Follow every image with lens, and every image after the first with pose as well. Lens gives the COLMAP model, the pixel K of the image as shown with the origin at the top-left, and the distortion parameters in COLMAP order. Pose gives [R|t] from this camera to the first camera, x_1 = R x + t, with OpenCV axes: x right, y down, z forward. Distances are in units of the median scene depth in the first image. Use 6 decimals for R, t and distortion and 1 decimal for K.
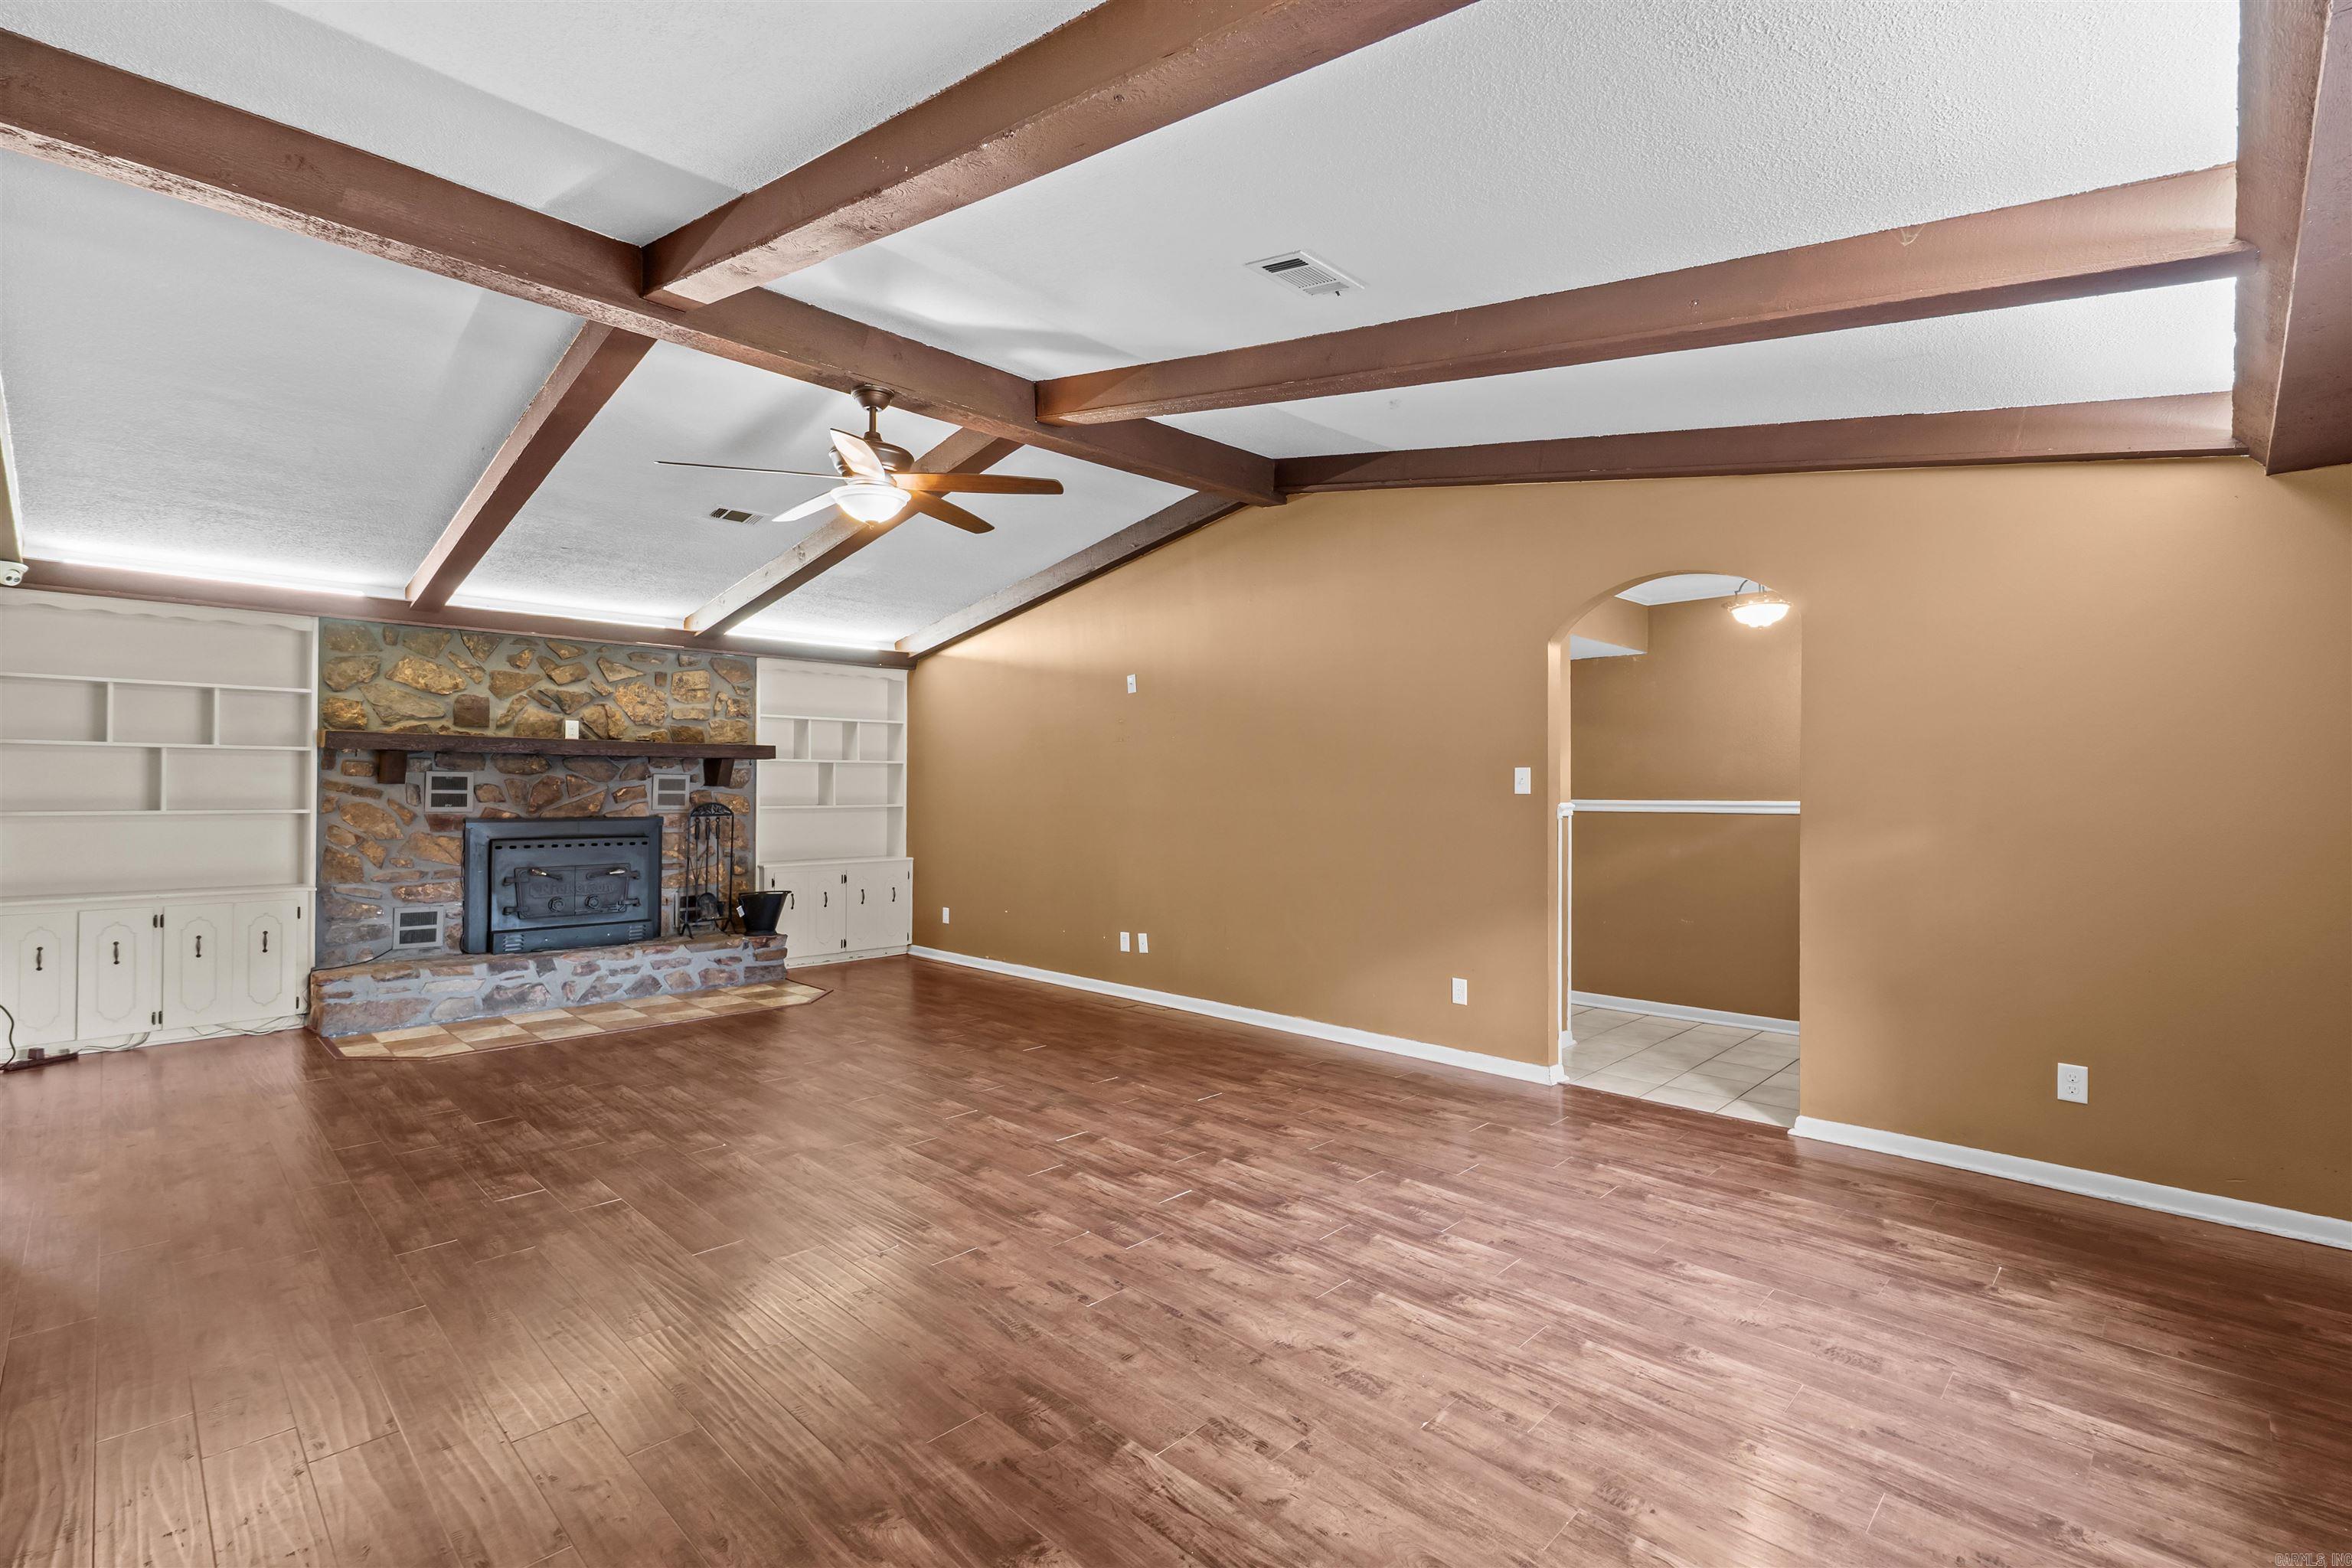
lens RADIAL K [[1063.1, 0, 1166.5], [0, 1063.1, 776.2], [0, 0, 1]] dist [0.002080, 0.000188]
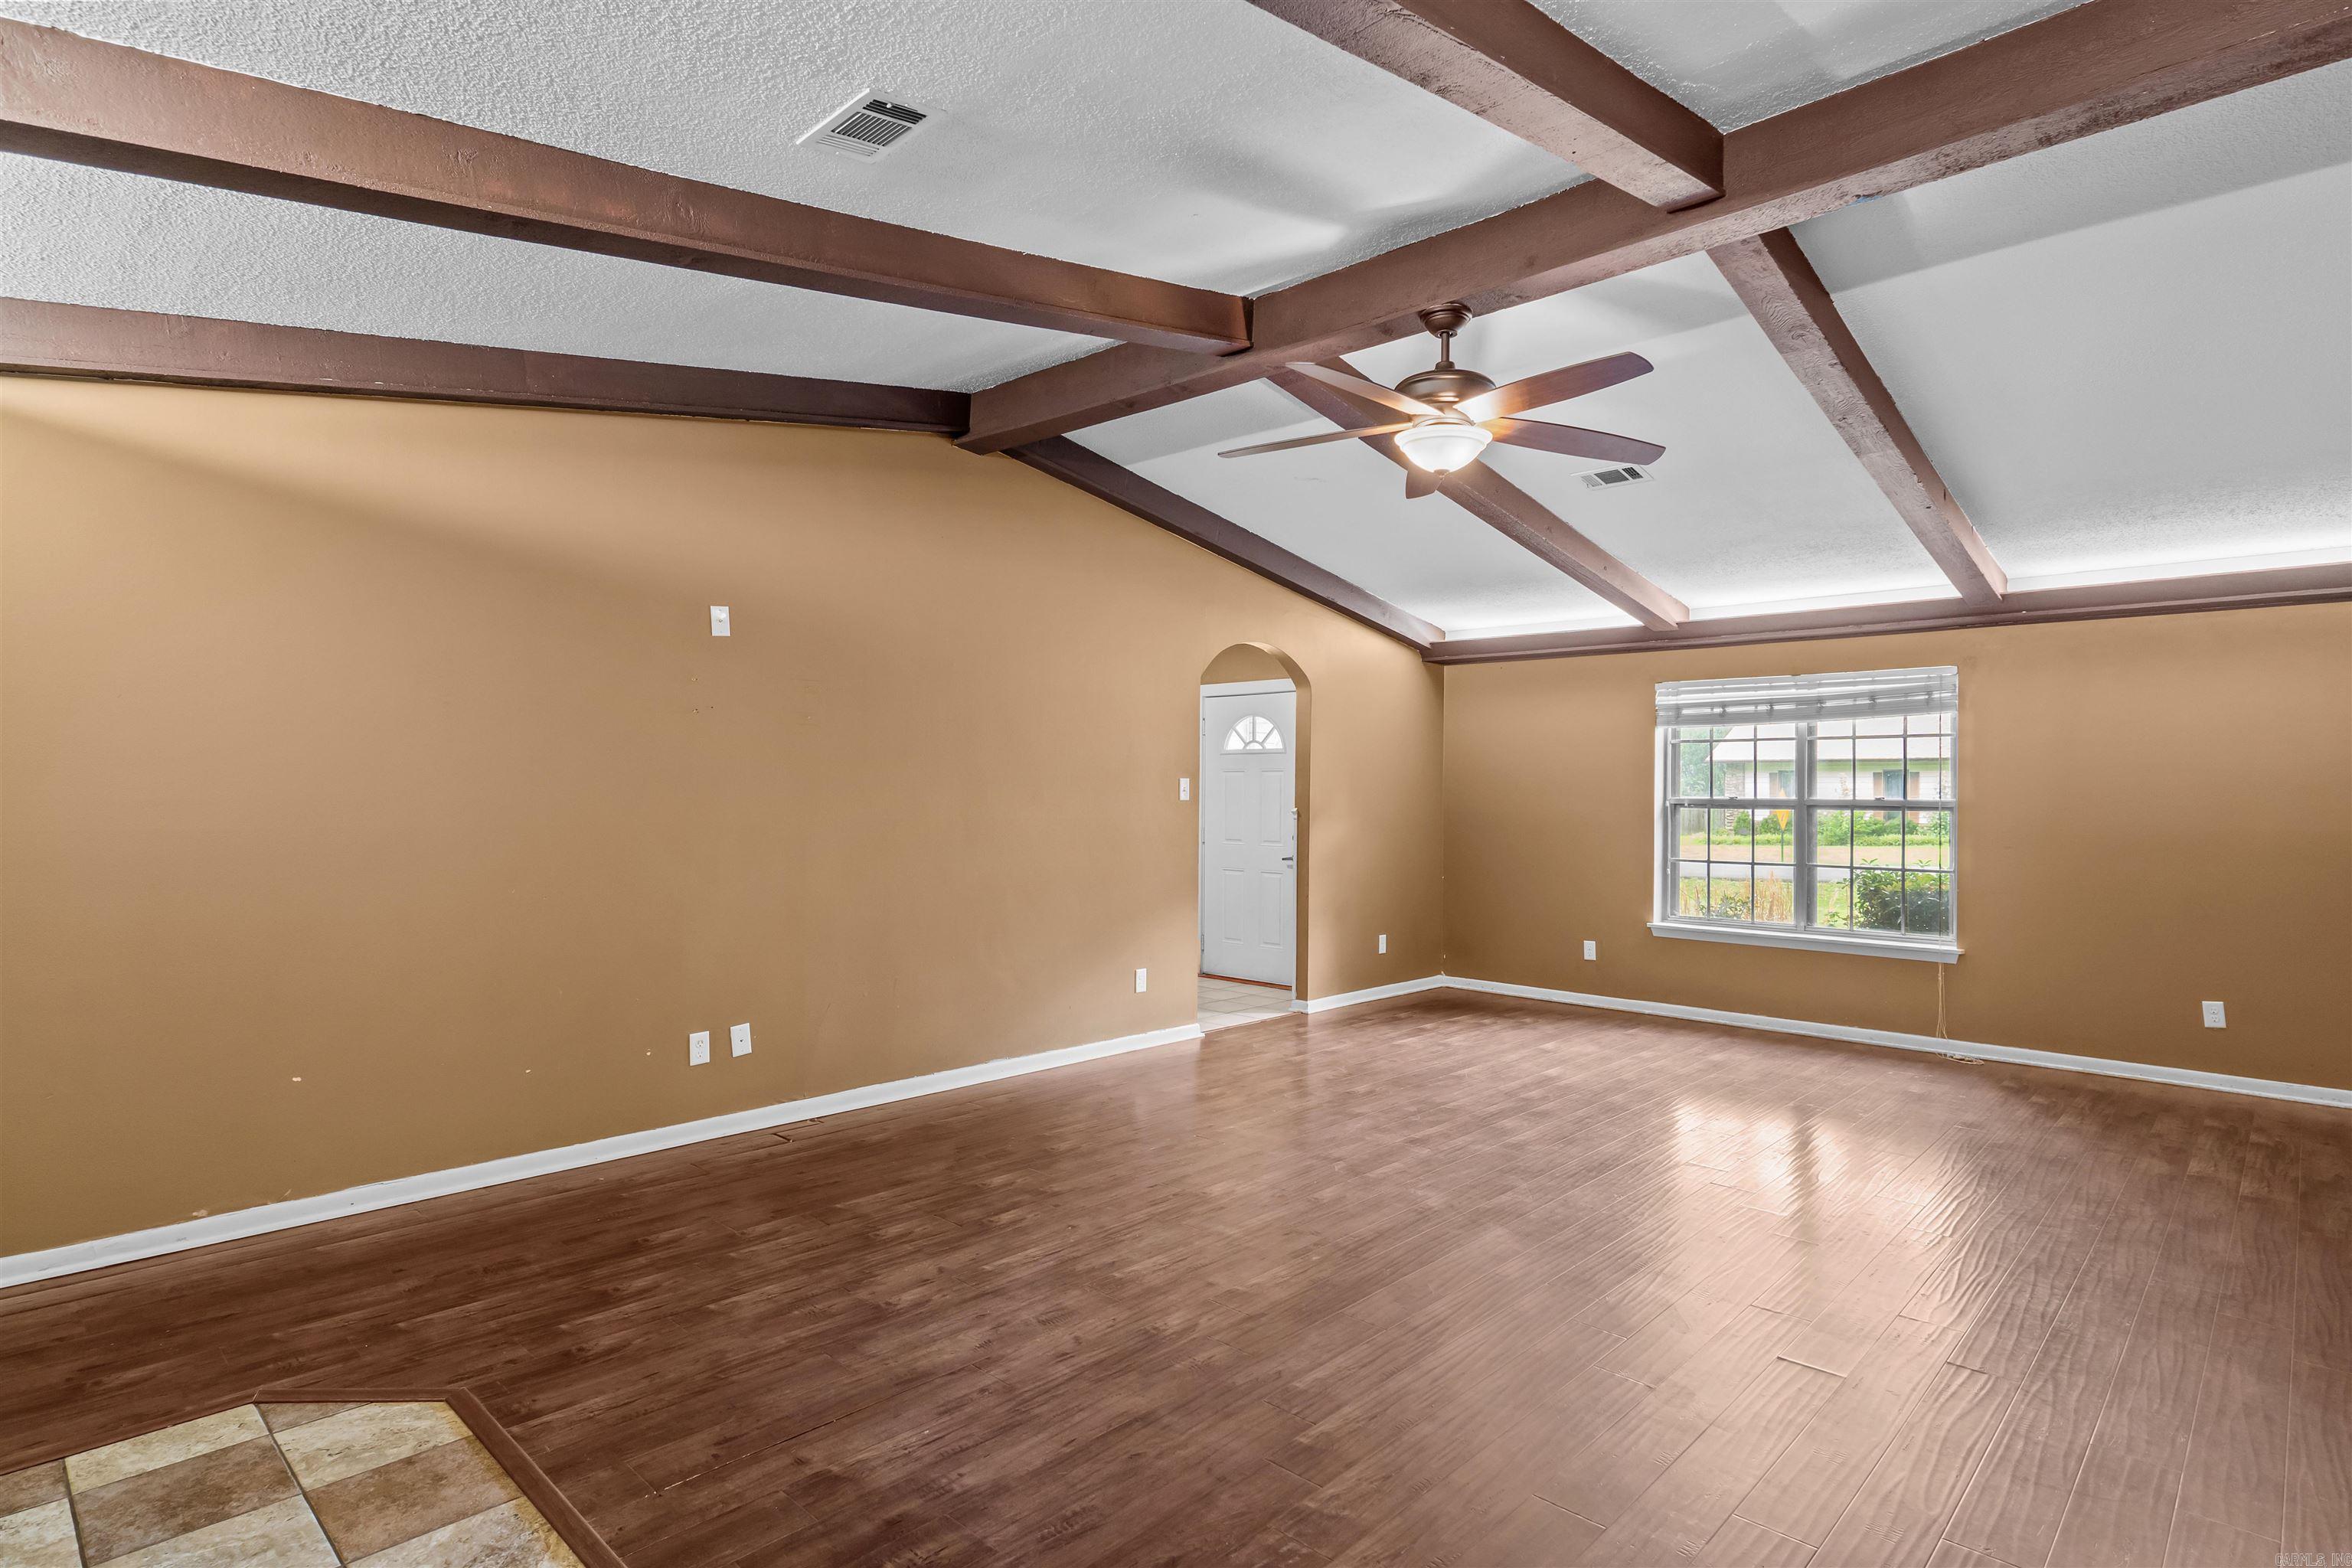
lens RADIAL K [[1202.9, 0, 1173.5], [0, 1202.9, 770.5], [0, 0, 1]] dist [-0.002403, 0.000018]
pose [[-0.022420, 0.019895, 0.999551, -1.083833], [-0.021695, 0.999557, -0.020382, 0.011380], [-0.999513, -0.022143, -0.021979, 1.115941]]
